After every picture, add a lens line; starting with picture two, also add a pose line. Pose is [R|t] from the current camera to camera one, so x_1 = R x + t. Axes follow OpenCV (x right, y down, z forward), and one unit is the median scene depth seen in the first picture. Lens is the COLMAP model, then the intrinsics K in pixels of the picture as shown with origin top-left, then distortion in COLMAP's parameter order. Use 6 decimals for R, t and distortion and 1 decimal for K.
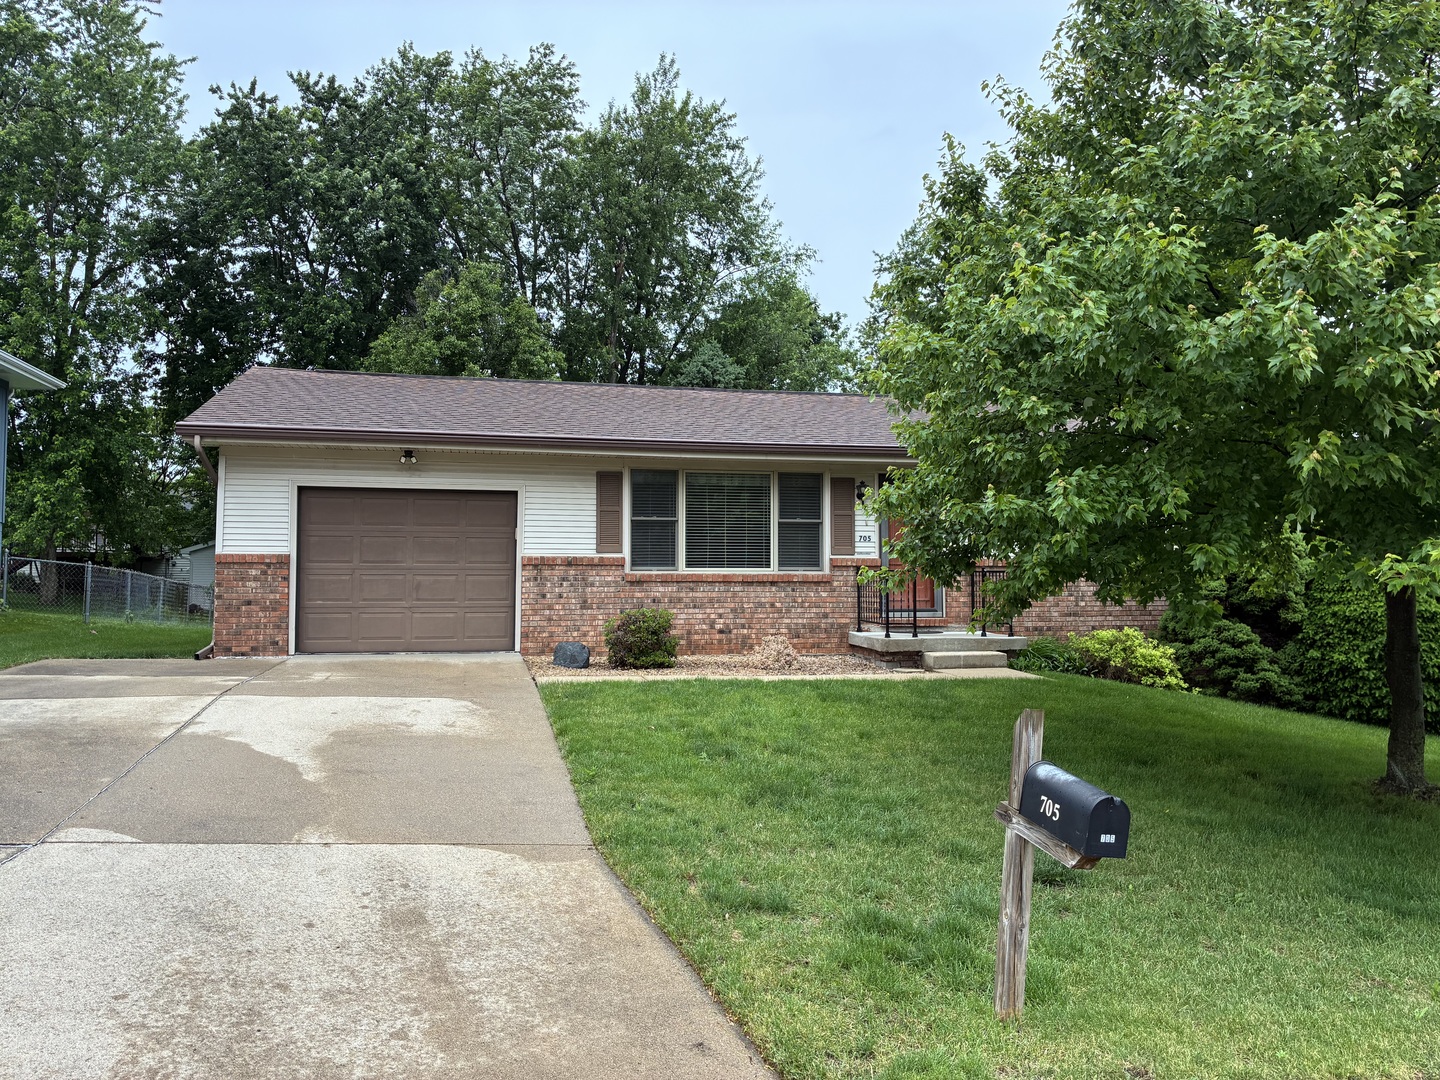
lens RADIAL K [[1085.9, 0, 693.5], [0, 1085.9, 531.0], [0, 0, 1]] dist [0.087924, -0.127941]
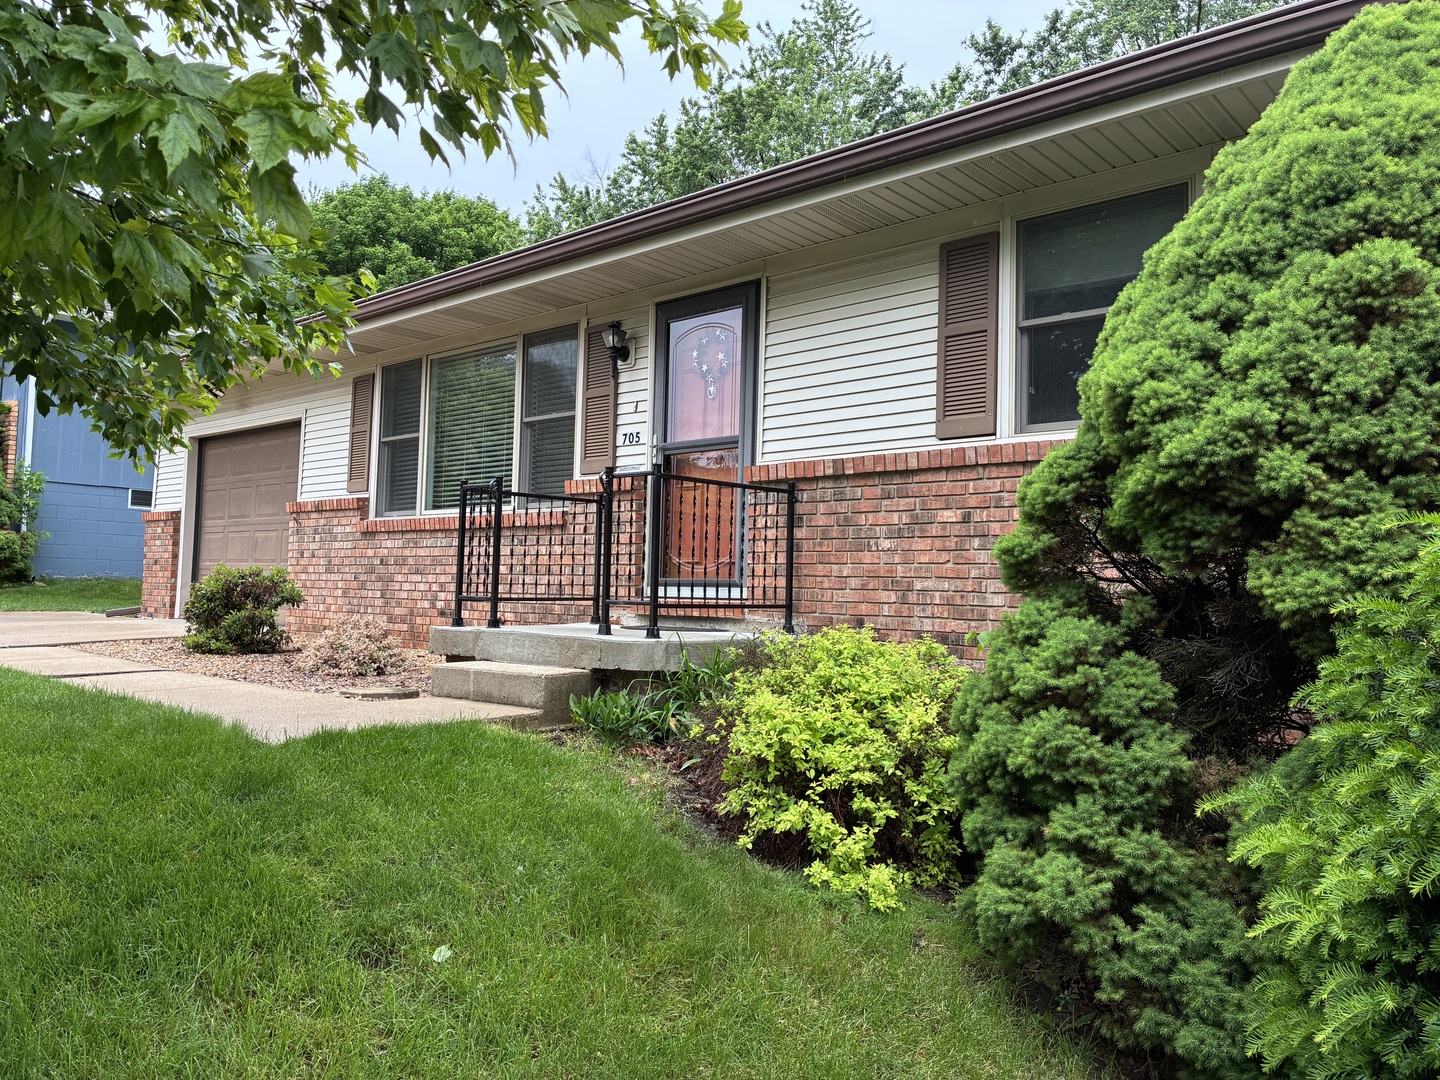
lens RADIAL K [[1085.9, 0, 693.5], [0, 1085.9, 531.0], [0, 0, 1]] dist [0.087924, -0.127941]
pose [[0.567587, -0.035101, -0.822564, 0.607542], [0.003426, 0.999183, -0.040274, 0.072495], [0.823306, 0.020041, 0.567244, 0.775685]]
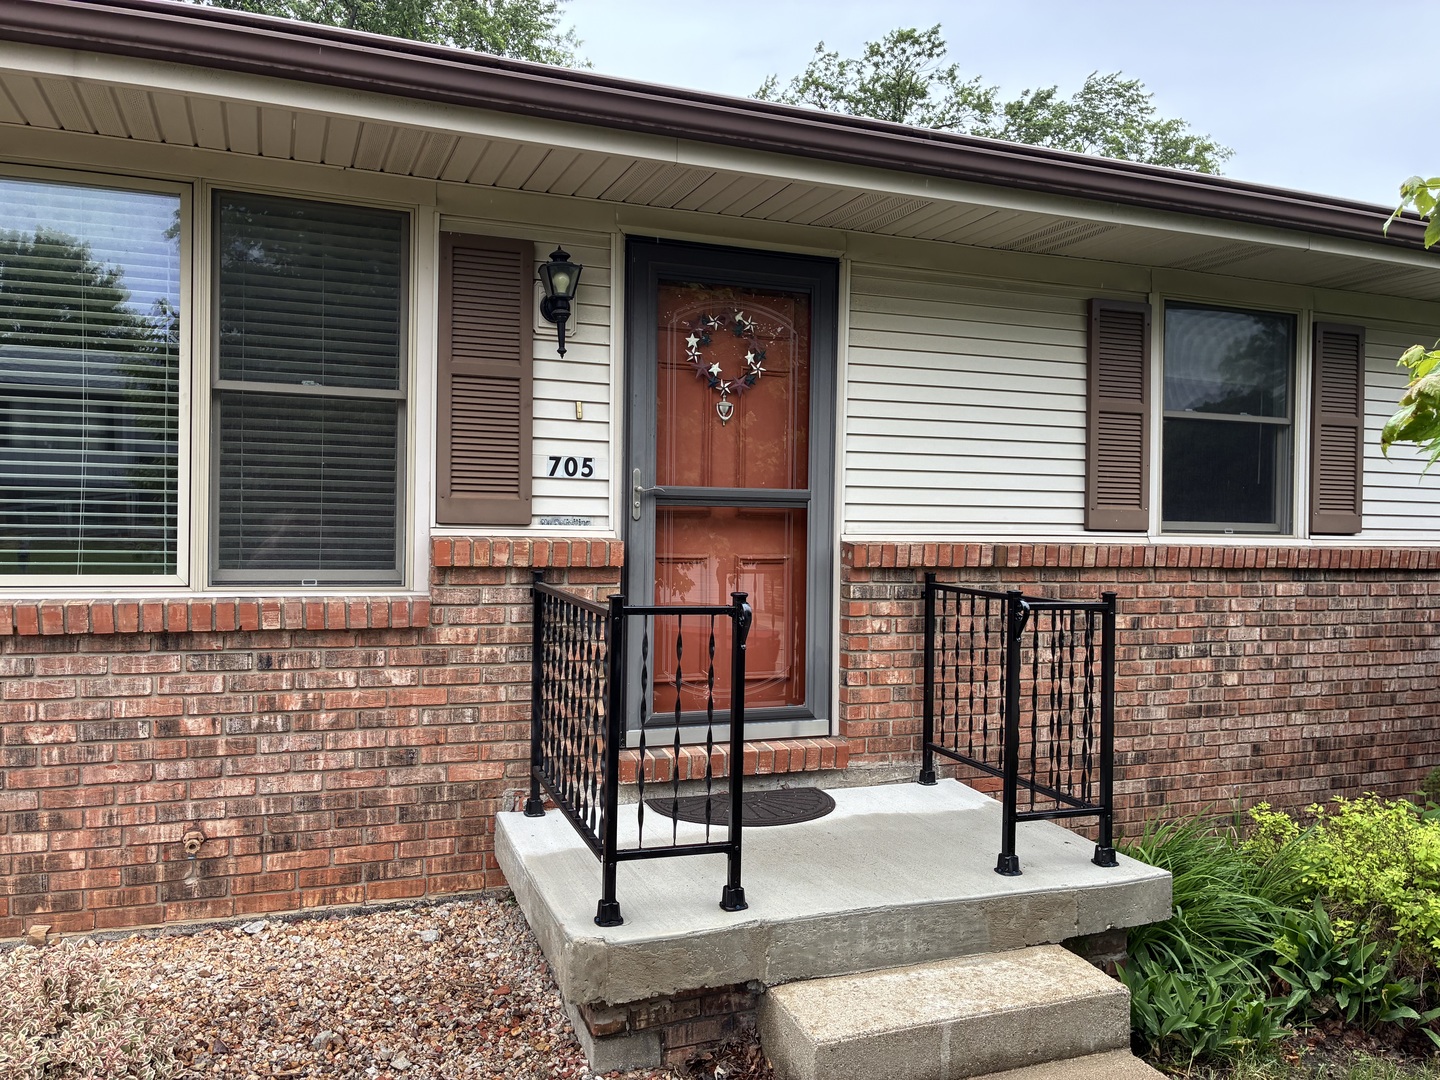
lens RADIAL K [[1099.8, 0, 709.1], [0, 1099.8, 532.9], [0, 0, 1]] dist [0.093003, -0.122961]
pose [[0.987446, 0.015096, 0.157233, 0.154975], [-0.022694, 0.998654, 0.046643, 0.010254], [-0.156317, -0.049626, 0.986459, 0.748166]]
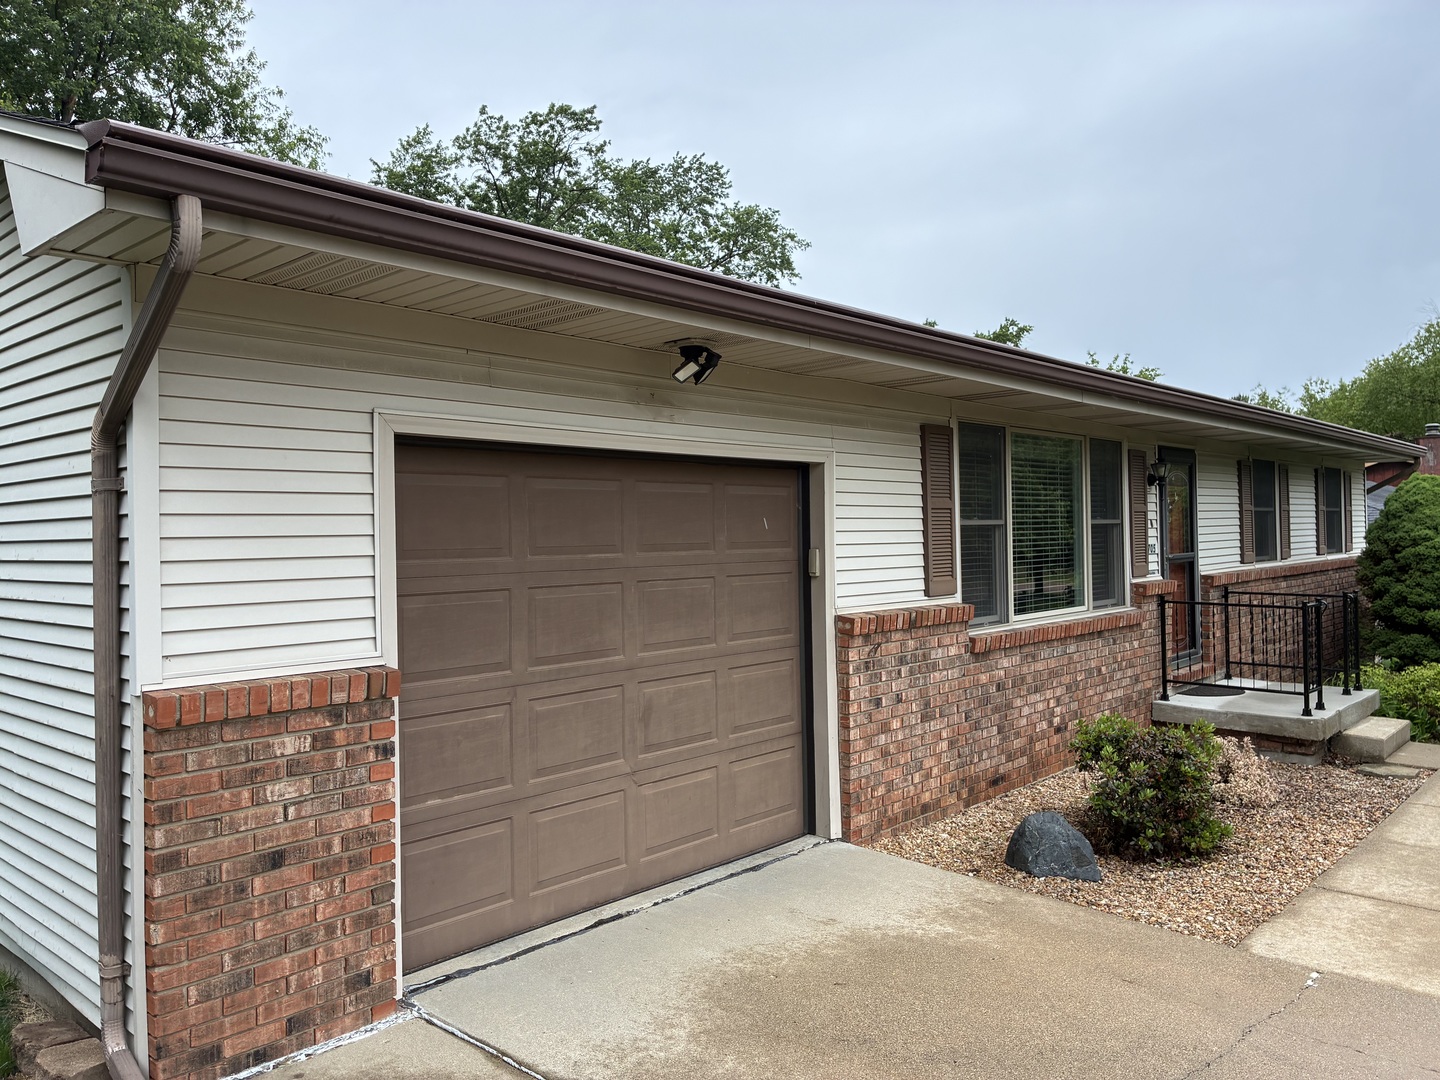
lens RADIAL K [[1099.8, 0, 709.1], [0, 1099.8, 532.9], [0, 0, 1]] dist [0.093003, -0.122961]
pose [[0.807615, -0.015027, 0.589519, -0.443351], [-0.005541, 0.999438, 0.033068, -0.022990], [-0.589684, -0.029973, 0.807077, 0.662774]]
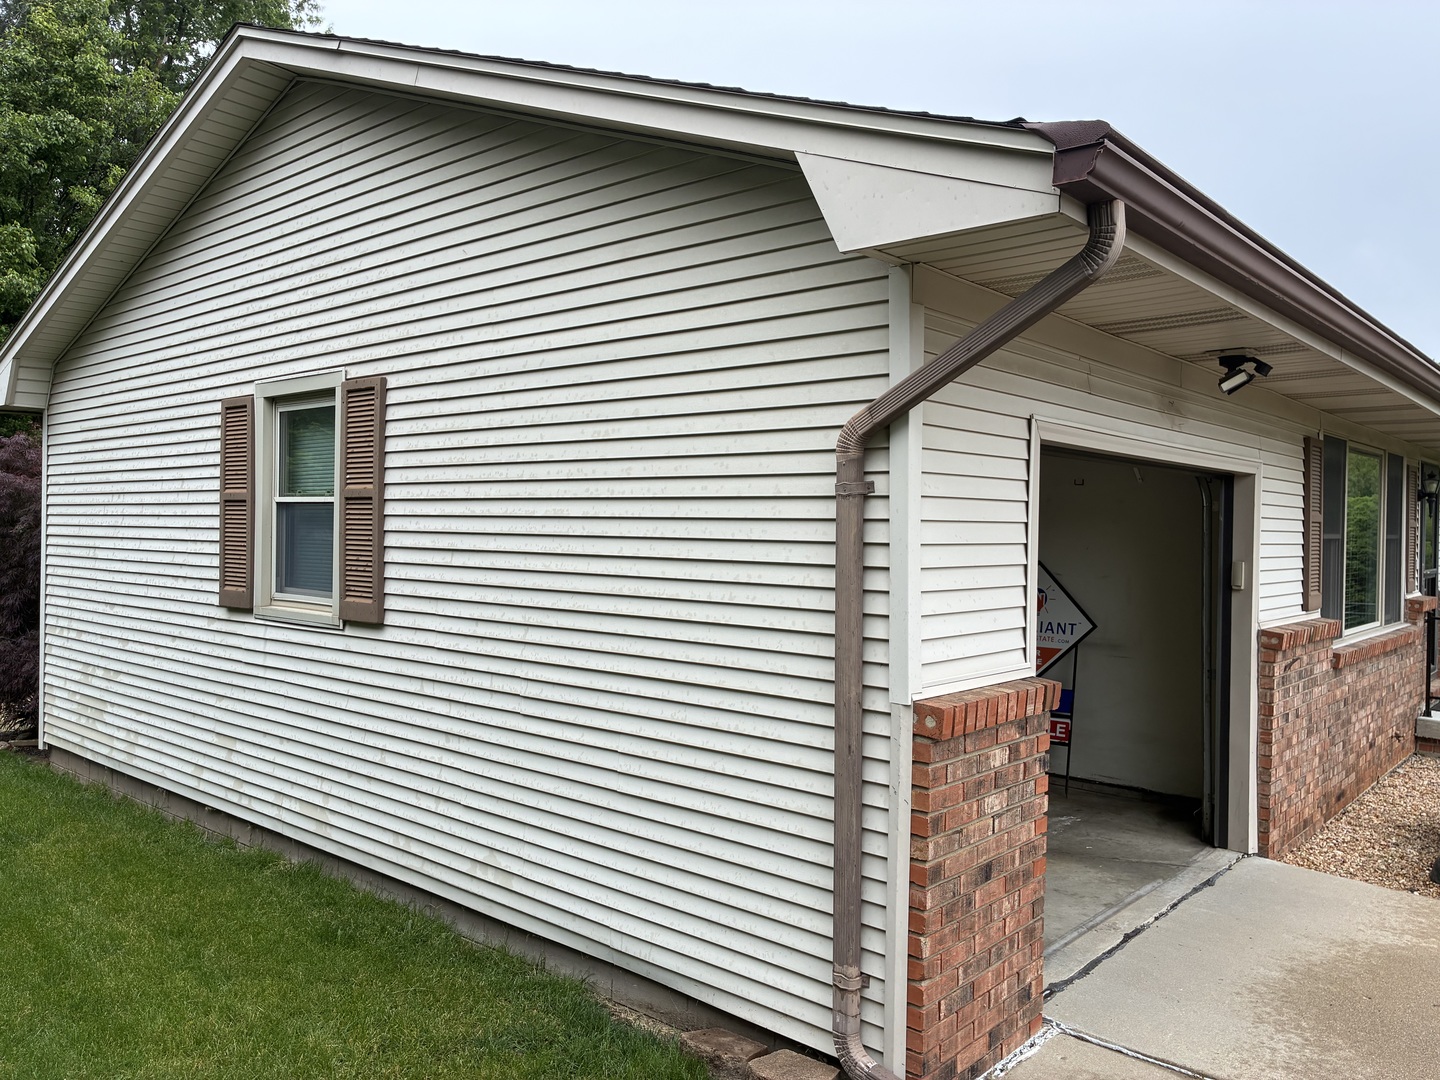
lens RADIAL K [[1094.6, 0, 720.0], [0, 1094.6, 540.0], [0, 0, 1]] dist [0.004841, 0.062098]
pose [[0.795048, 0.001587, 0.606544, -0.571571], [-0.038385, 0.998124, 0.047703, -0.023606], [-0.605331, -0.061208, 0.793617, 0.769472]]
